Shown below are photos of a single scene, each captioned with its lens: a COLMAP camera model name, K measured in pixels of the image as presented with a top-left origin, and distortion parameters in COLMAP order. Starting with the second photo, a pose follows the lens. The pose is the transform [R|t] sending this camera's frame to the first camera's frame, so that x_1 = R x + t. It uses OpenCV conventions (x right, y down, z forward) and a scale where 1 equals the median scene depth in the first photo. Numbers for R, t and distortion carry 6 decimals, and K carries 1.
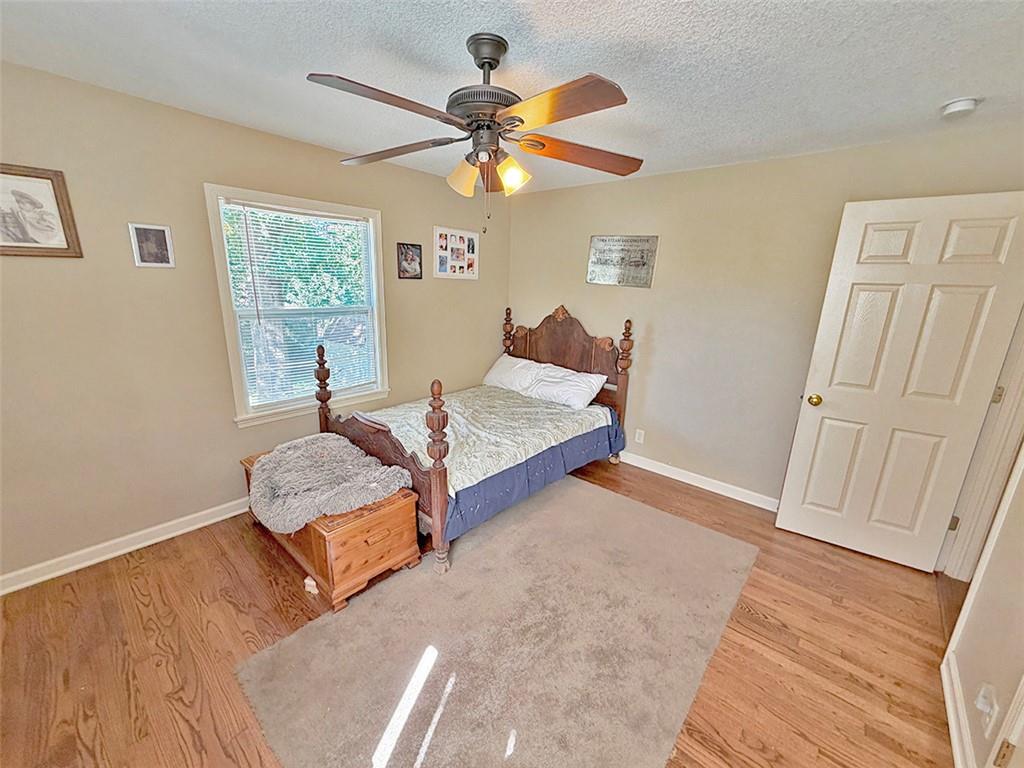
lens RADIAL K [[407.9, 0, 508.3], [0, 407.9, 385.3], [0, 0, 1]] dist [-0.000264, -0.000069]
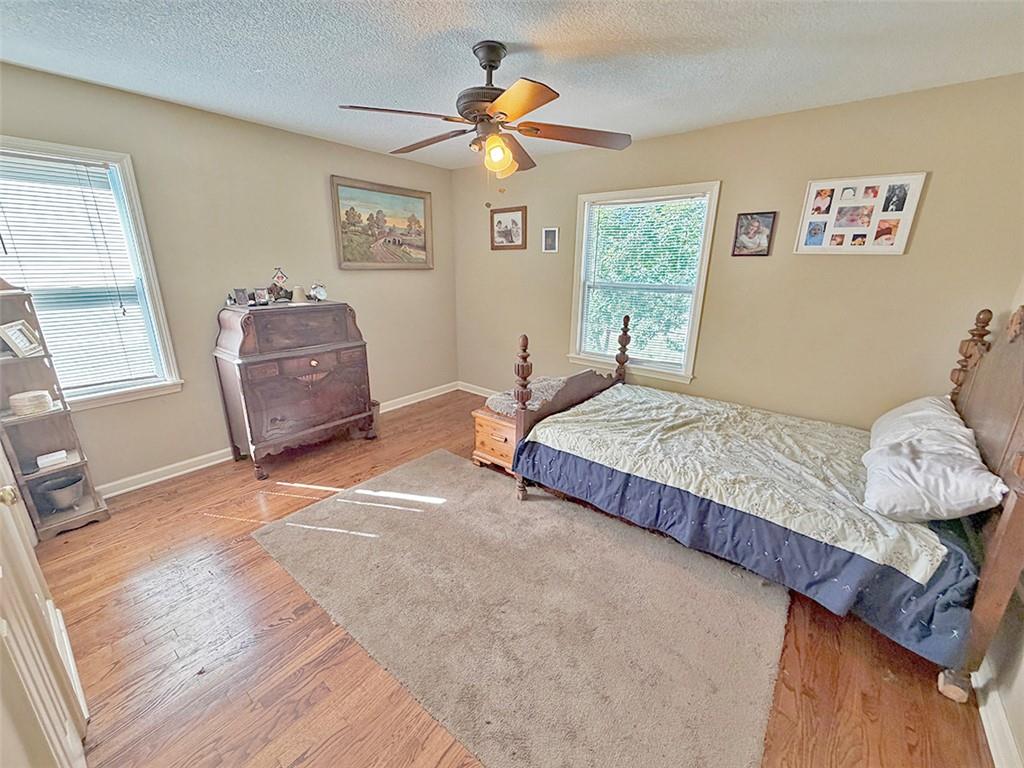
lens RADIAL K [[407.9, 0, 508.3], [0, 407.9, 385.3], [0, 0, 1]] dist [-0.000264, -0.000069]
pose [[0.051619, 0.263665, -0.963232, 0.605298], [-0.261003, 0.934557, 0.241828, -0.090085], [0.963957, 0.238924, 0.117058, 0.501723]]
